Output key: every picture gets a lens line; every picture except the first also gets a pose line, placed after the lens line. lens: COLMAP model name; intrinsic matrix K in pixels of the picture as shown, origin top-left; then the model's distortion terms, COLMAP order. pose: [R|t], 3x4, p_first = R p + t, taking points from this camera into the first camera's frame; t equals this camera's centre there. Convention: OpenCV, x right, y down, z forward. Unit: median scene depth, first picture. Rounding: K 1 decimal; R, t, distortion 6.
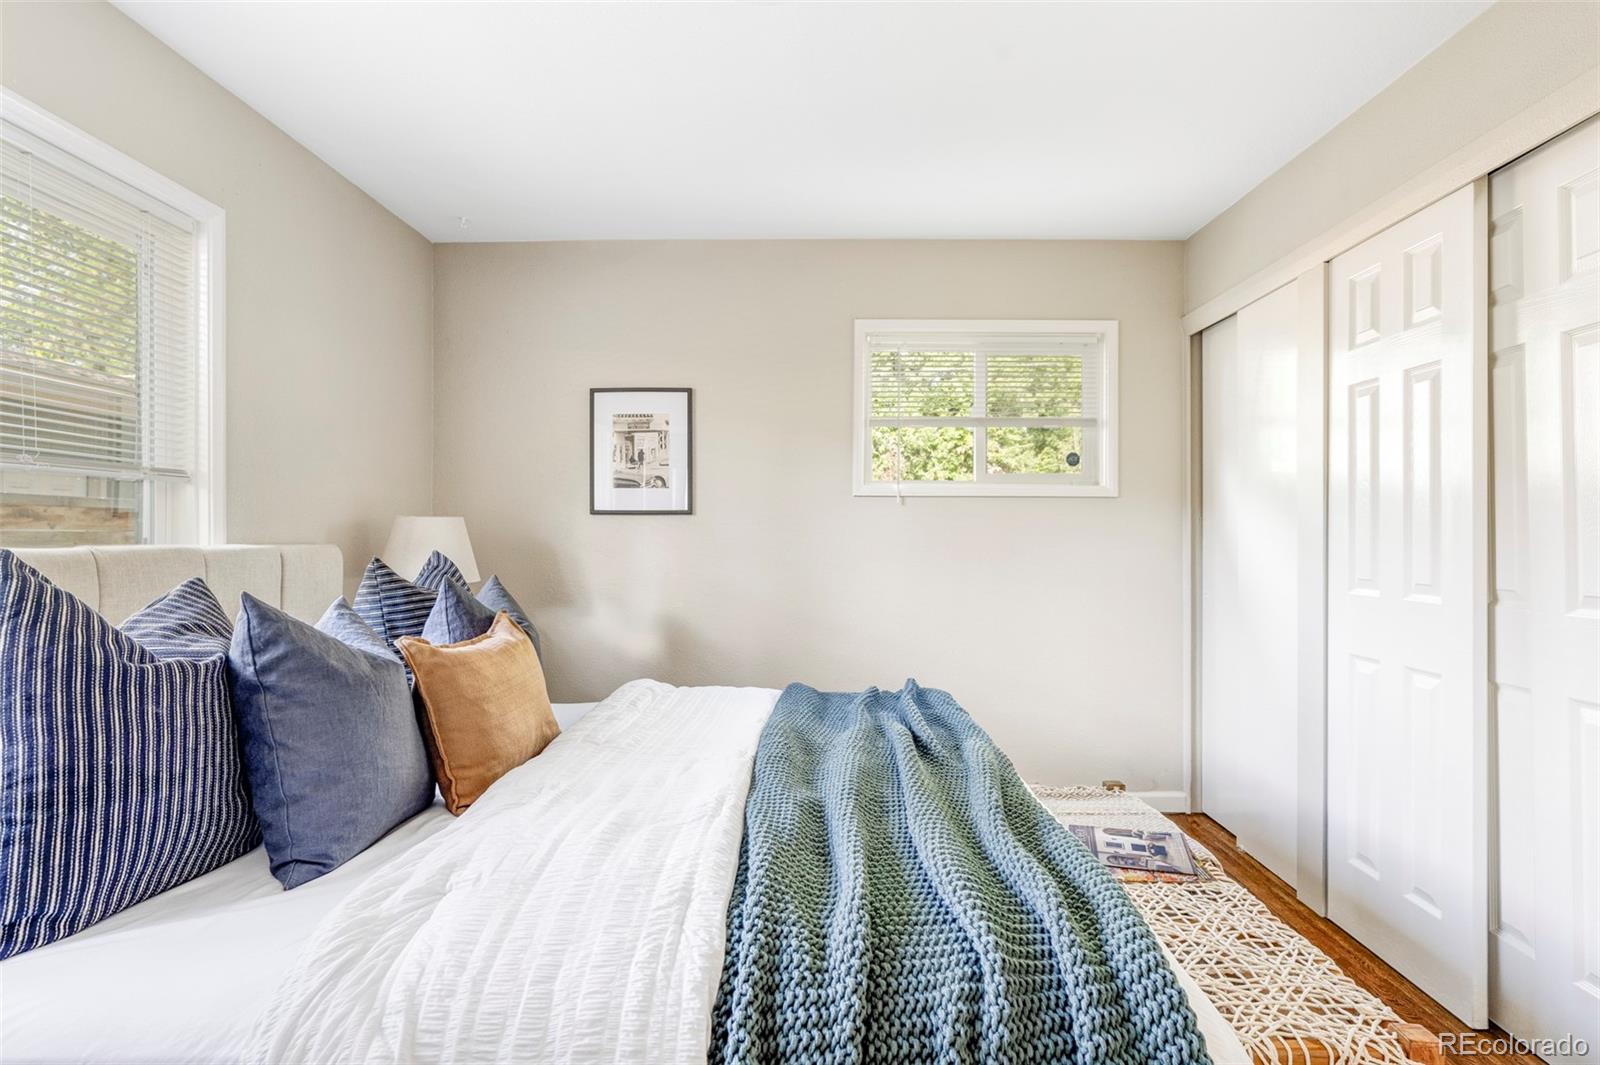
lens RADIAL K [[892.6, 0, 803.8], [0, 892.6, 534.8], [0, 0, 1]] dist [-0.007278, 0.003211]
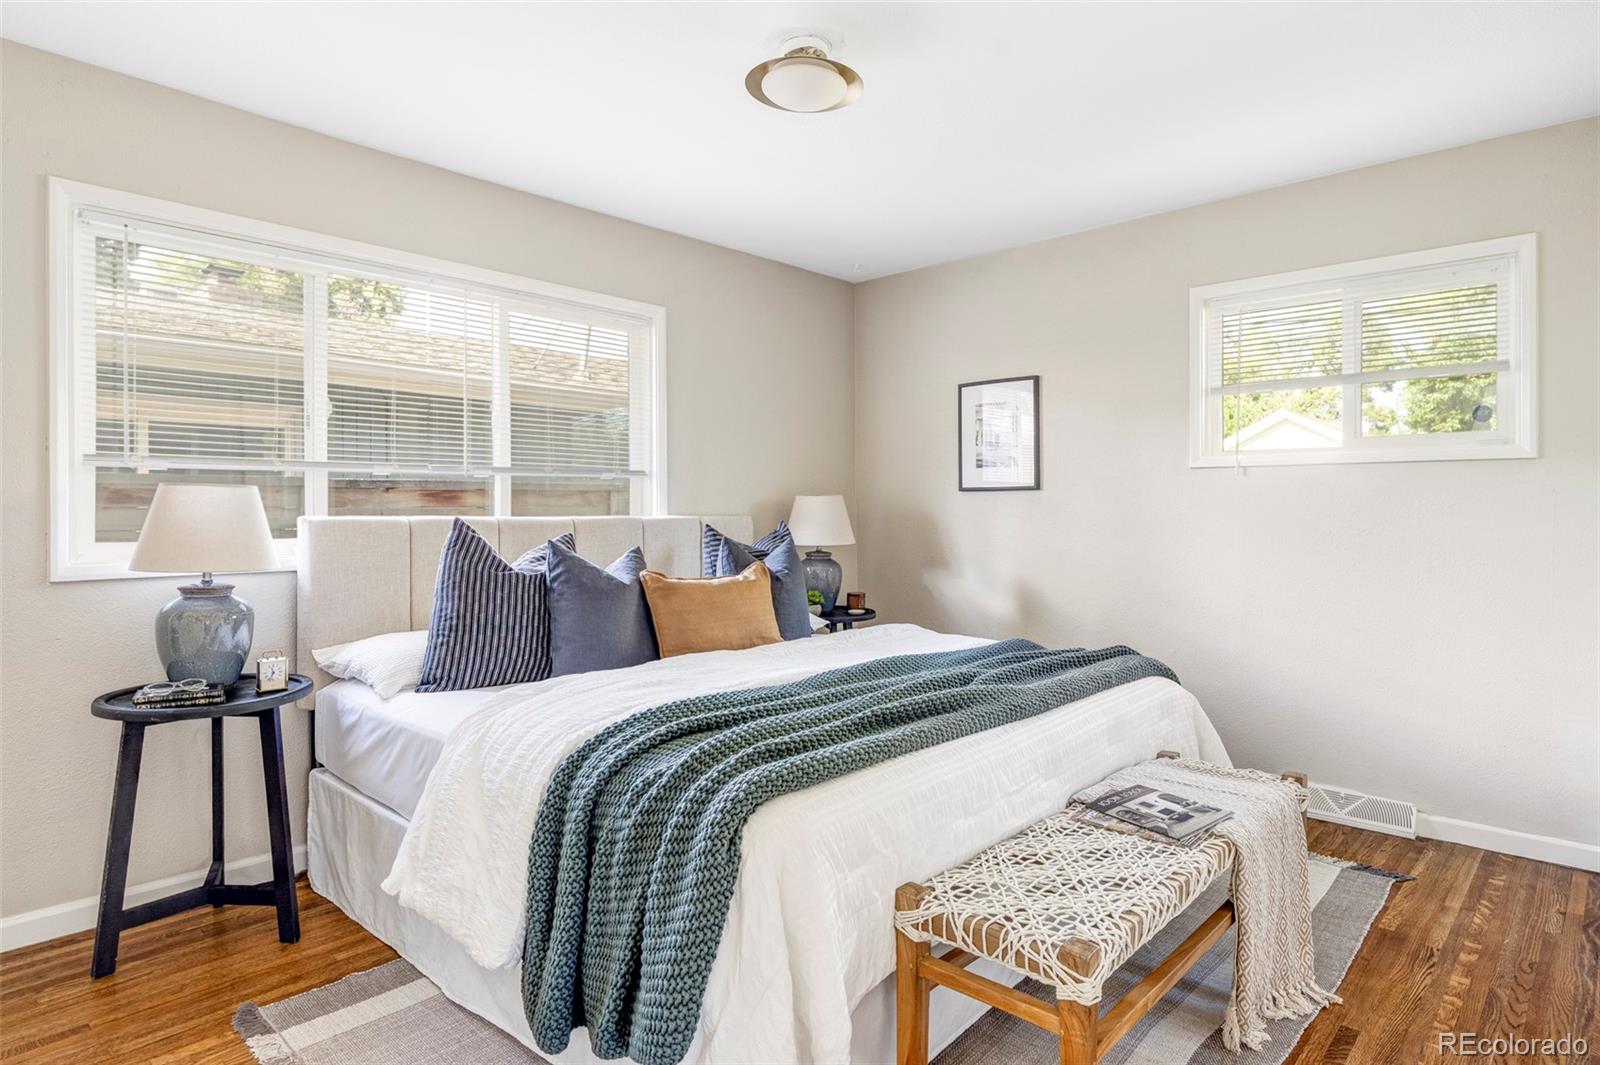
lens RADIAL K [[892.6, 0, 787.0], [0, 892.6, 524.9], [0, 0, 1]] dist [-0.007278, 0.003211]
pose [[0.733427, 0.008599, -0.679713, 0.788941], [0.003996, 0.999848, 0.016960, 0.001540], [0.679756, -0.015155, 0.733282, -0.048310]]
